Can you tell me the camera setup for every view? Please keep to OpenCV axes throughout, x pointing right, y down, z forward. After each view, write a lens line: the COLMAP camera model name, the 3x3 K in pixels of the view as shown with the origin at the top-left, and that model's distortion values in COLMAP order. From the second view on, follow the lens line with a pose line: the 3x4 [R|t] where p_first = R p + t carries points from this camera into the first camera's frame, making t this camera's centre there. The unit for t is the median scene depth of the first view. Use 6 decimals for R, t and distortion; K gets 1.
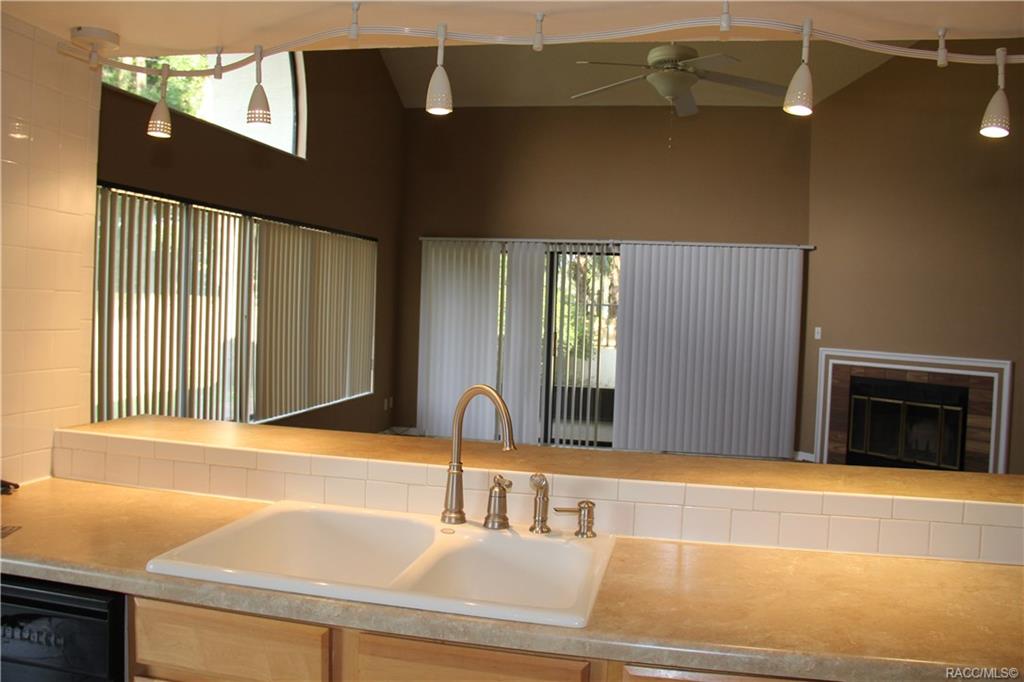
lens RADIAL K [[843.3, 0, 512.0], [0, 843.3, 341.0], [0, 0, 1]] dist [-0.184253, 0.143458]
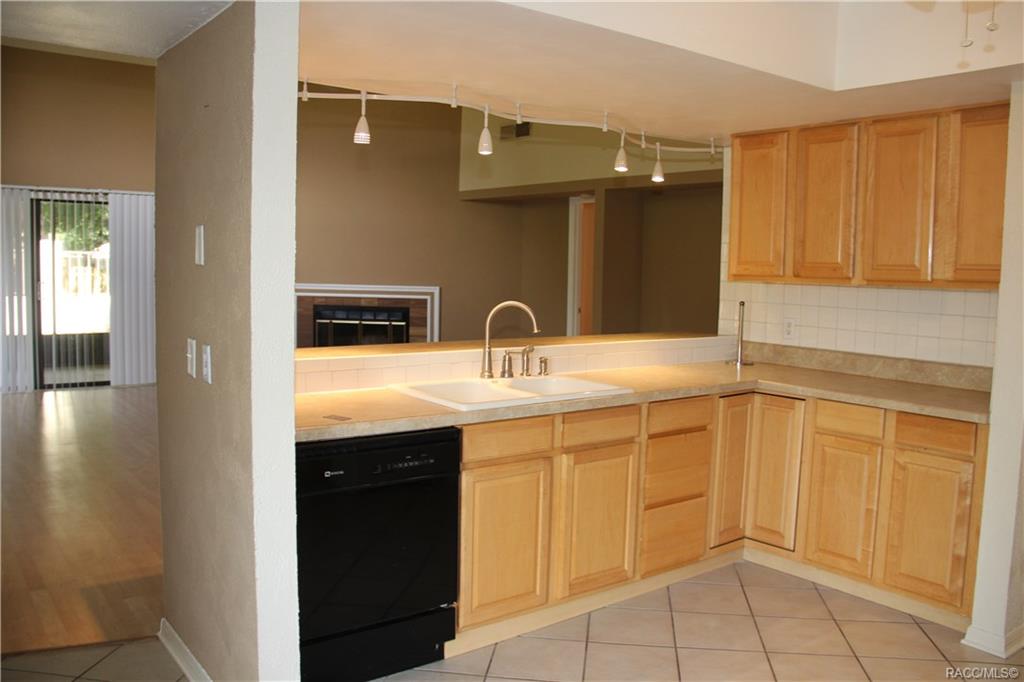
lens RADIAL K [[843.3, 0, 512.0], [0, 843.3, 341.0], [0, 0, 1]] dist [-0.184253, 0.143458]
pose [[0.656575, -0.087806, 0.749132, -0.400601], [0.031099, 0.995508, 0.089426, -0.007936], [-0.753619, -0.035418, 0.656356, -0.070164]]
